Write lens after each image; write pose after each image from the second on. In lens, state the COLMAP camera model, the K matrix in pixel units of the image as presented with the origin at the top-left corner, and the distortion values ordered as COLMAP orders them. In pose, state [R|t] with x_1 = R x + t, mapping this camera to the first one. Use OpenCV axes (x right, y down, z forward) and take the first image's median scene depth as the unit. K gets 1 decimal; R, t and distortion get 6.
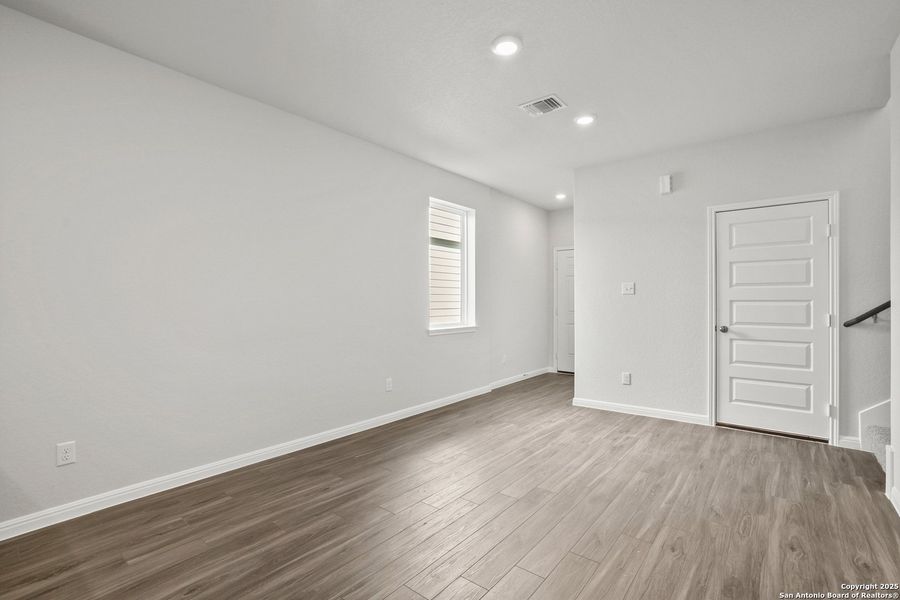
lens RADIAL K [[414.2, 0, 426.7], [0, 414.2, 303.1], [0, 0, 1]] dist [0.000556, 0.000333]
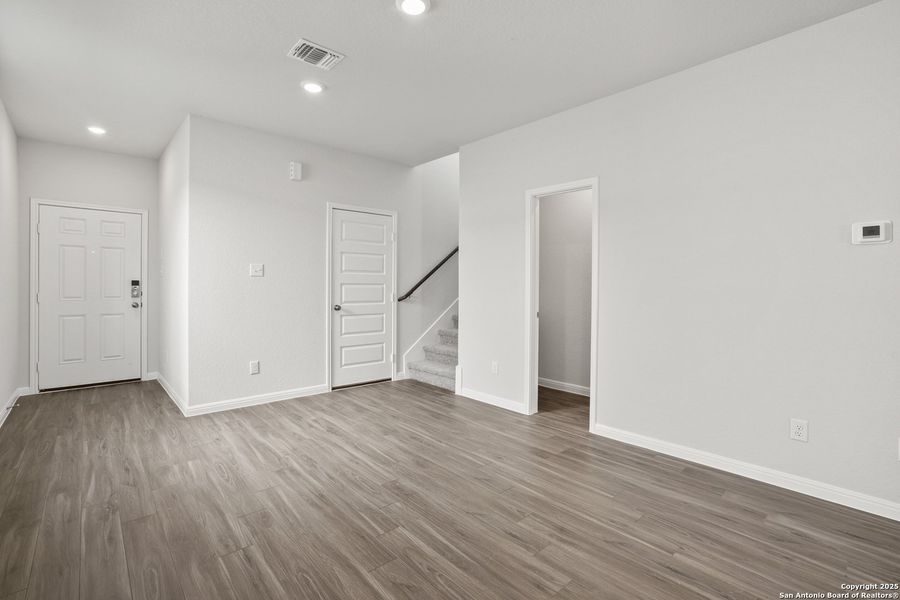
lens RADIAL K [[431.5, 0, 452.2], [0, 431.5, 287.5], [0, 0, 1]] dist [-0.045110, 0.021652]
pose [[0.129858, -0.002424, 0.991530, -0.503256], [-0.000792, 0.999996, 0.002549, 0.001617], [-0.991532, -0.001116, 0.129856, 0.552889]]
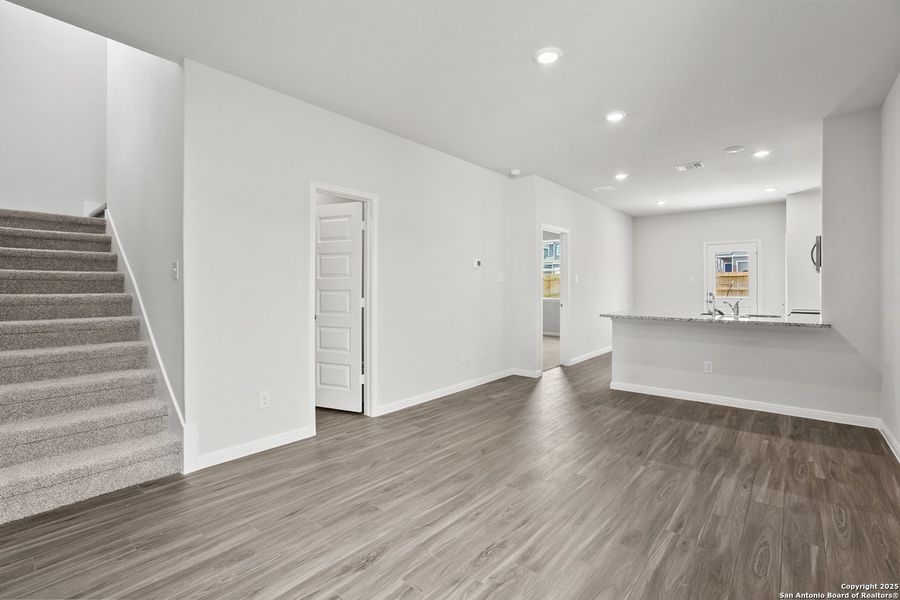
lens RADIAL K [[431.5, 0, 452.2], [0, 431.5, 287.5], [0, 0, 1]] dist [-0.045110, 0.021652]
pose [[-0.998577, 0.002888, -0.053256, 0.355779], [0.002878, 0.999996, 0.000272, 0.001184], [0.053256, 0.000118, -0.998581, 1.474483]]
